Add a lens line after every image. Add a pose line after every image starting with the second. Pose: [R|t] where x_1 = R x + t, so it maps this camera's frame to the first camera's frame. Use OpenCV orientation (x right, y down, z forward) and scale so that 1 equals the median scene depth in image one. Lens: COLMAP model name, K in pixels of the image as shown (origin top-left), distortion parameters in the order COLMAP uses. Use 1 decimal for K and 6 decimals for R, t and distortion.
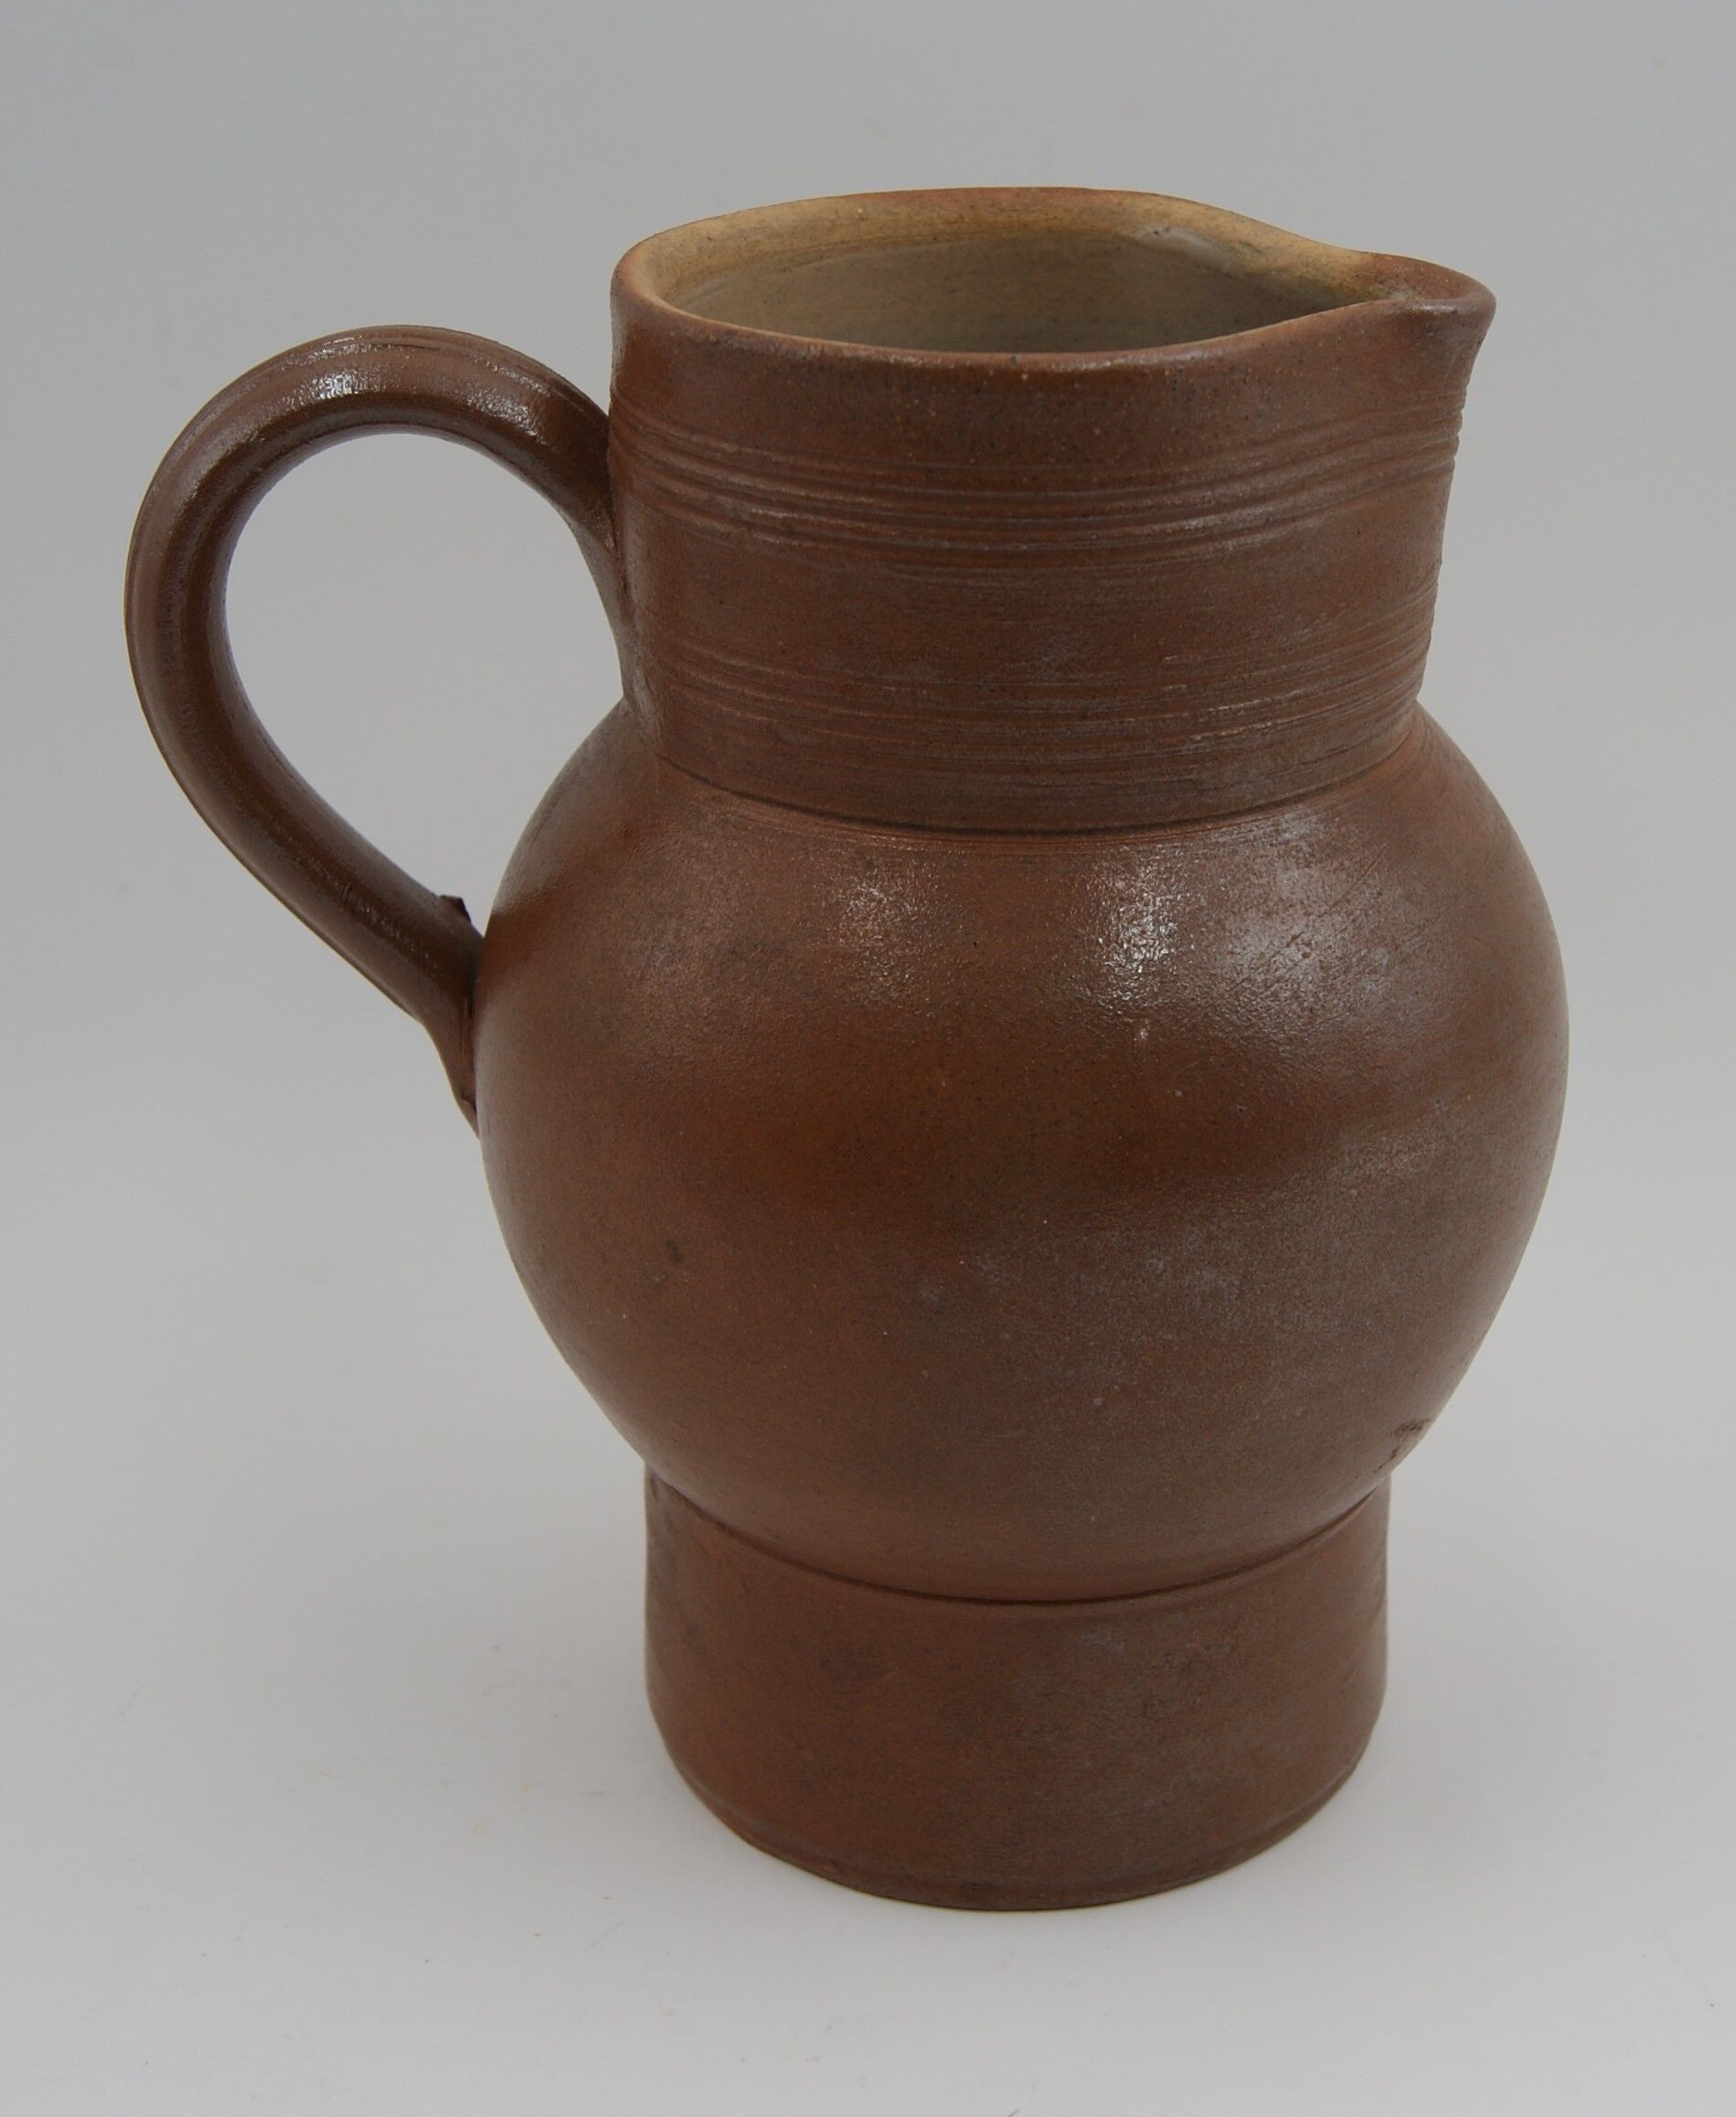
lens RADIAL K [[2414.0, 0, 865.2], [0, 2414.0, 1049.3], [0, 0, 1]] dist [-0.060352, 0.000000]
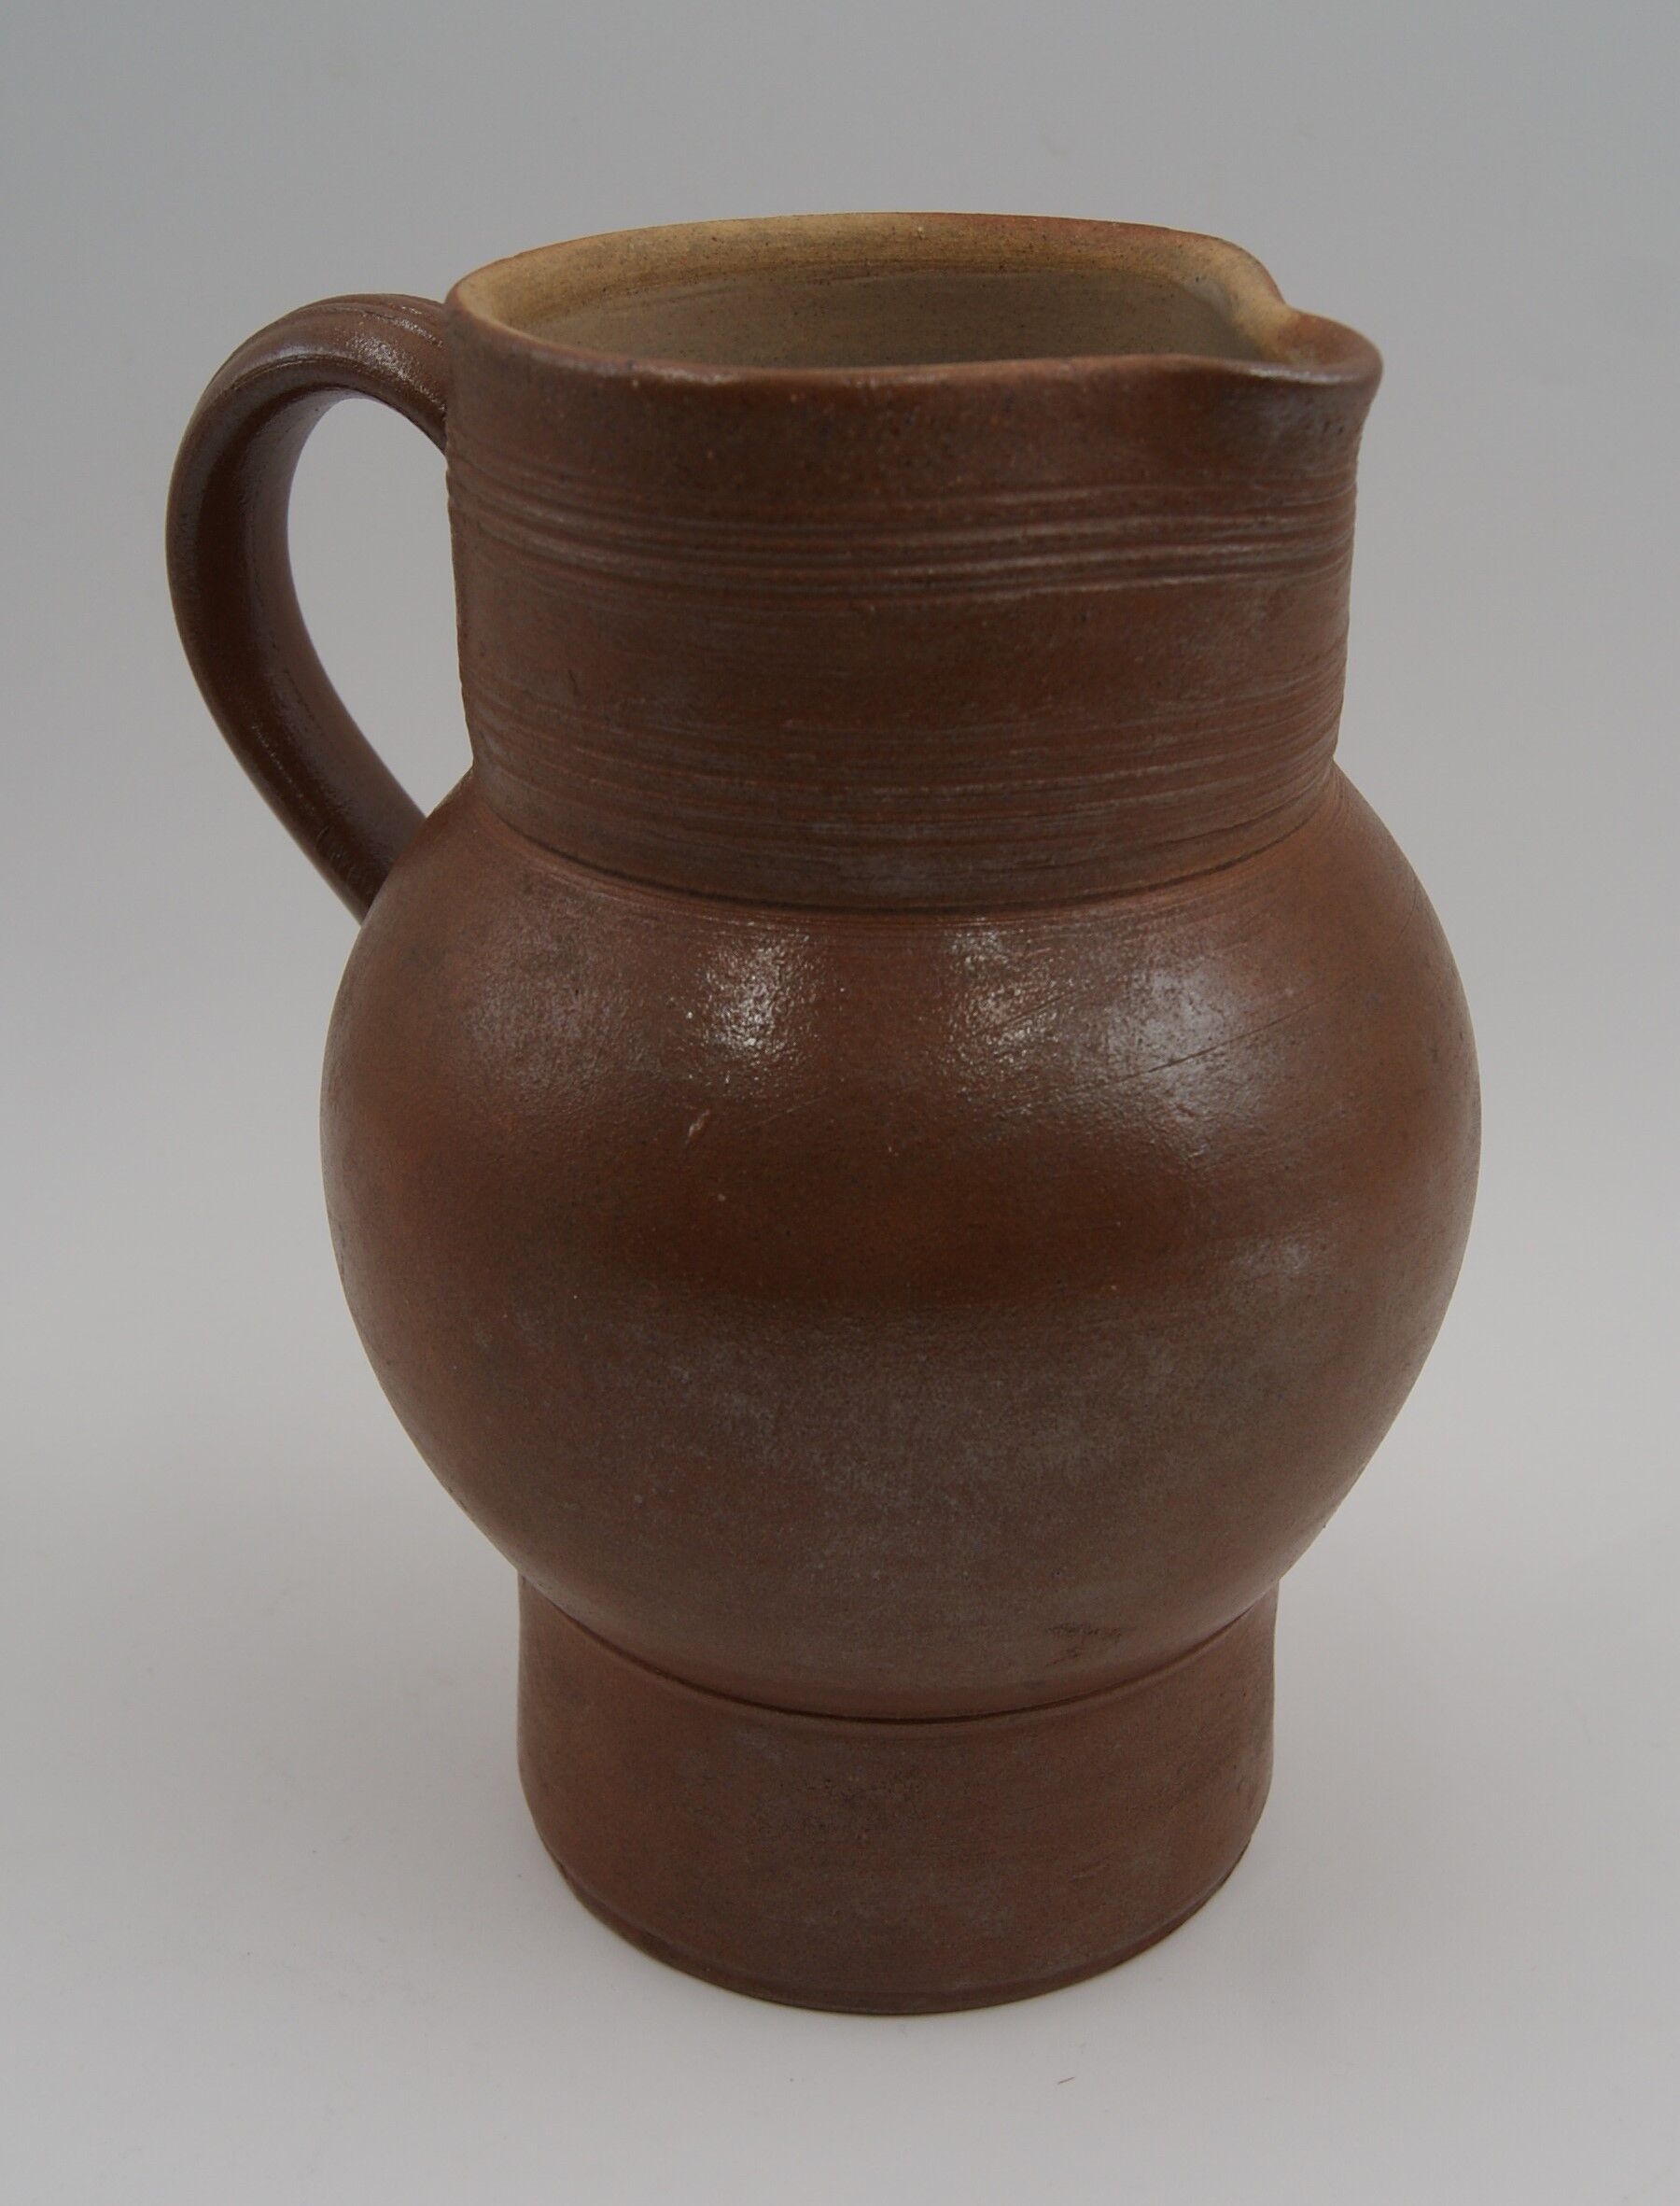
lens RADIAL K [[2168.5, 0, 839.3], [0, 2168.5, 1119.6], [0, 0, 1]] dist [-0.058129, 0.000000]
pose [[0.910837, 0.228739, -0.343590, 0.428296], [-0.216174, 0.973470, 0.075003, -0.078367], [0.351631, 0.005960, 0.936120, 0.240823]]
